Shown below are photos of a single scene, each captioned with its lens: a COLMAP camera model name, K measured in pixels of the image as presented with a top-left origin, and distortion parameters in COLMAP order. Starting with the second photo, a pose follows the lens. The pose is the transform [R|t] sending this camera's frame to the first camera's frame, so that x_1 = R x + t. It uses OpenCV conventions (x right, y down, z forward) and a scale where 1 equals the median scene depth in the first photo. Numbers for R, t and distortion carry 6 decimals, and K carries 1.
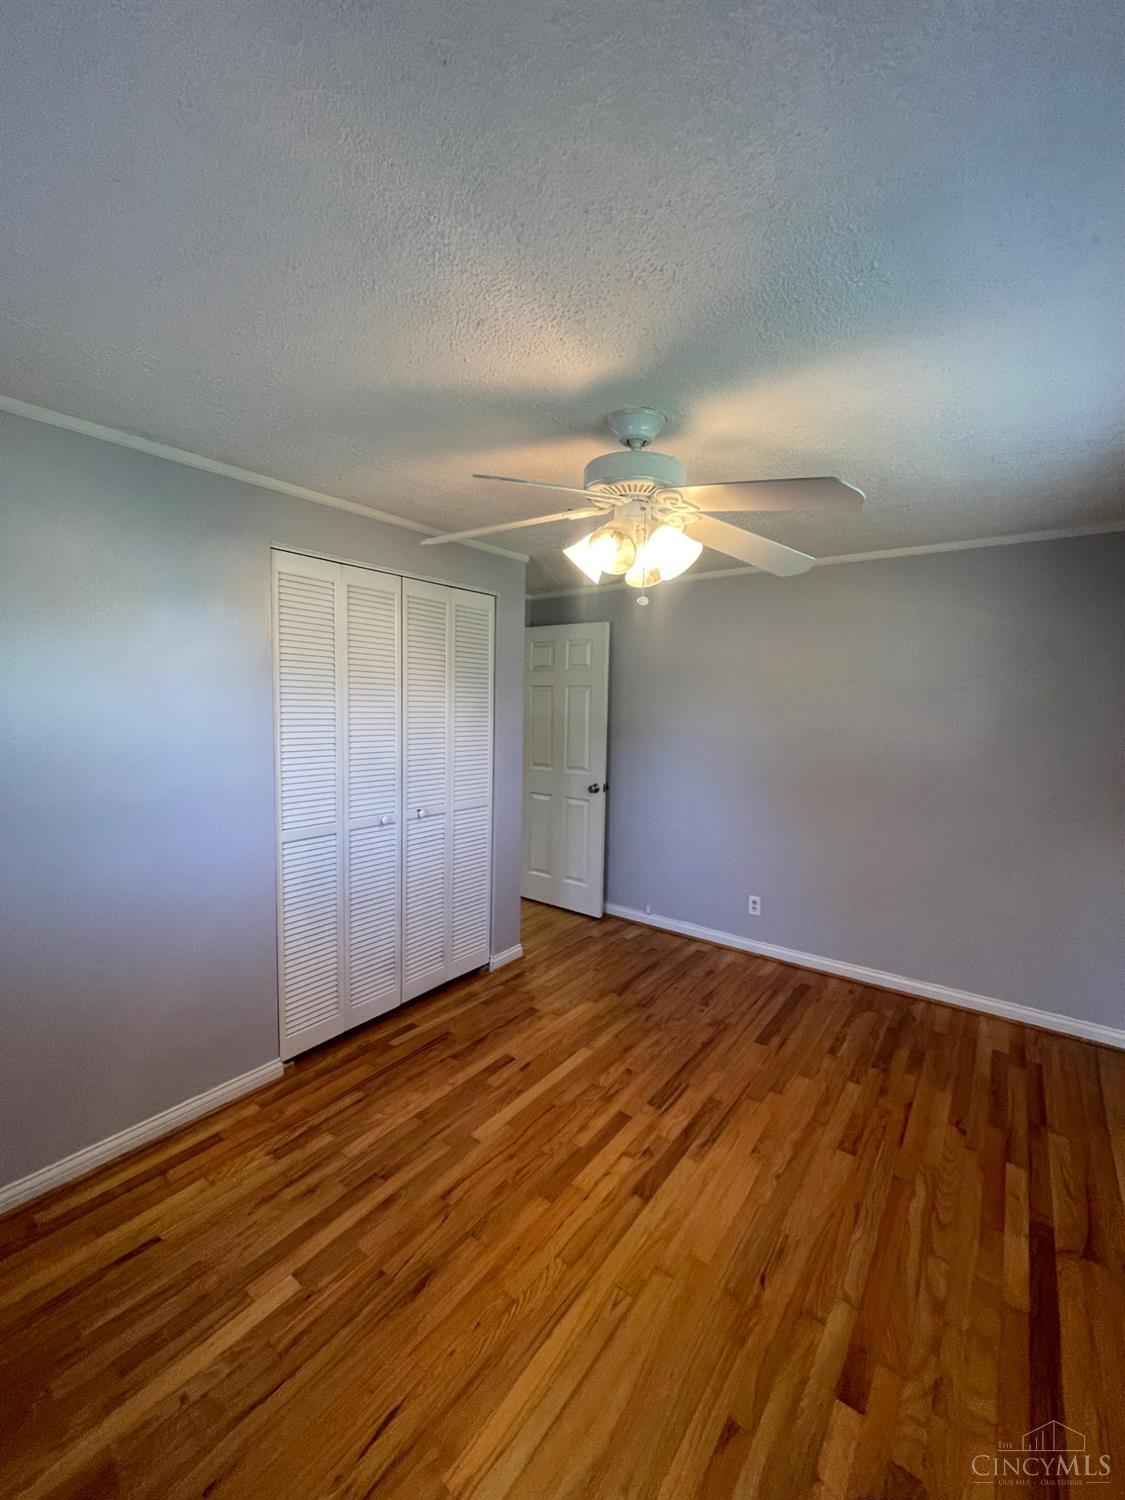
lens RADIAL K [[609.3, 0, 569.3], [0, 609.3, 747.2], [0, 0, 1]] dist [-0.017878, 0.009908]
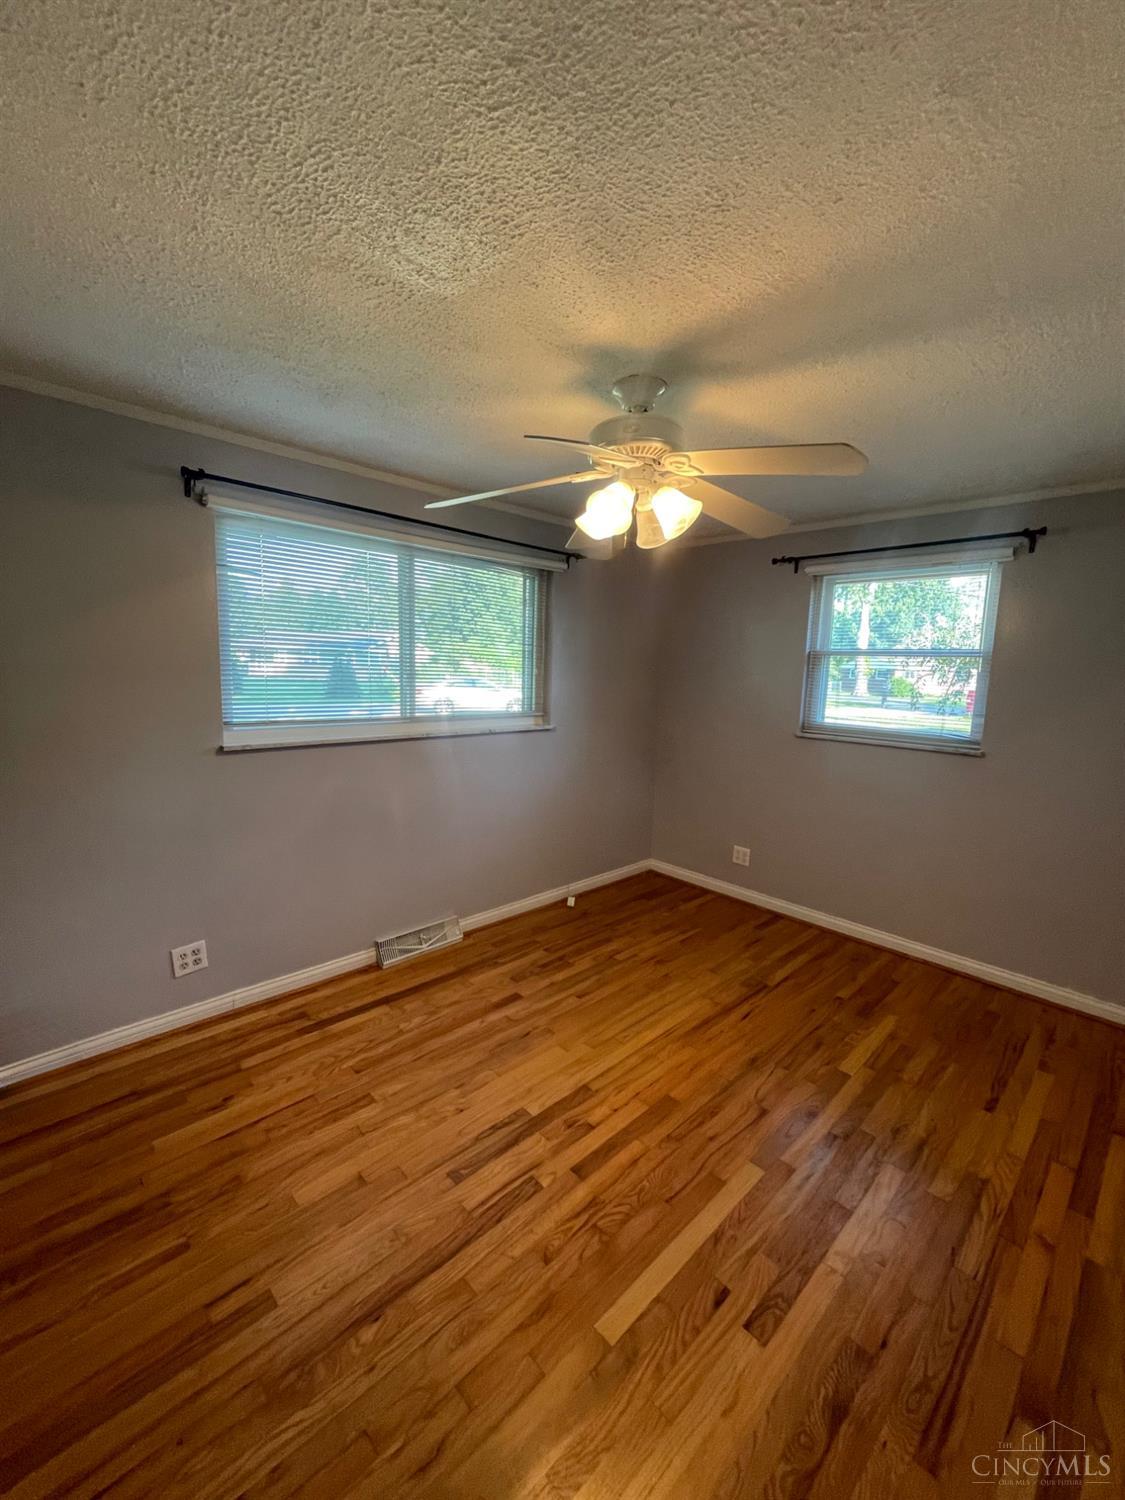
lens RADIAL K [[609.3, 0, 569.3], [0, 609.3, 747.2], [0, 0, 1]] dist [-0.017878, 0.009908]
pose [[-0.985736, -0.067333, 0.154243, 0.017307], [-0.033704, 0.976892, 0.211060, -0.109987], [-0.164890, 0.202851, -0.965227, 1.630556]]
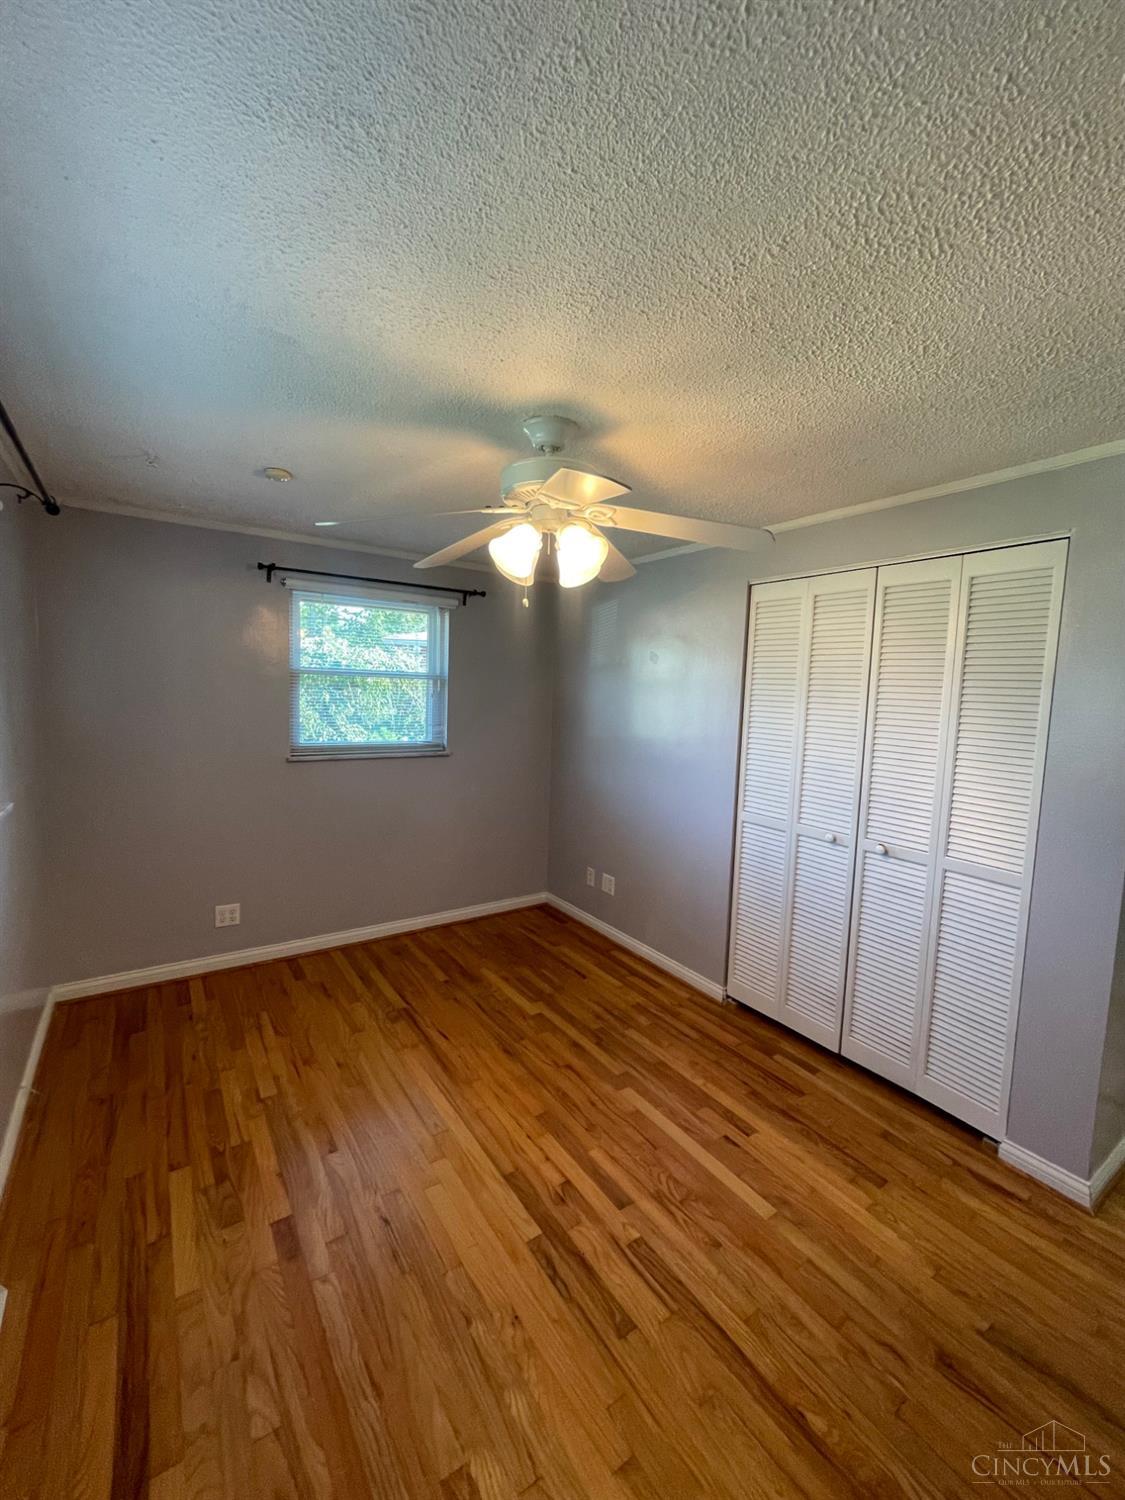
lens RADIAL K [[602.6, 0, 562.5], [0, 602.6, 750.0], [0, 0, 1]] dist [-0.001642, 0.000333]
pose [[-0.324631, 0.066303, -0.943514, 0.836911], [-0.108841, 0.988295, 0.106899, -0.082333], [0.939558, 0.137395, -0.313615, 1.072743]]
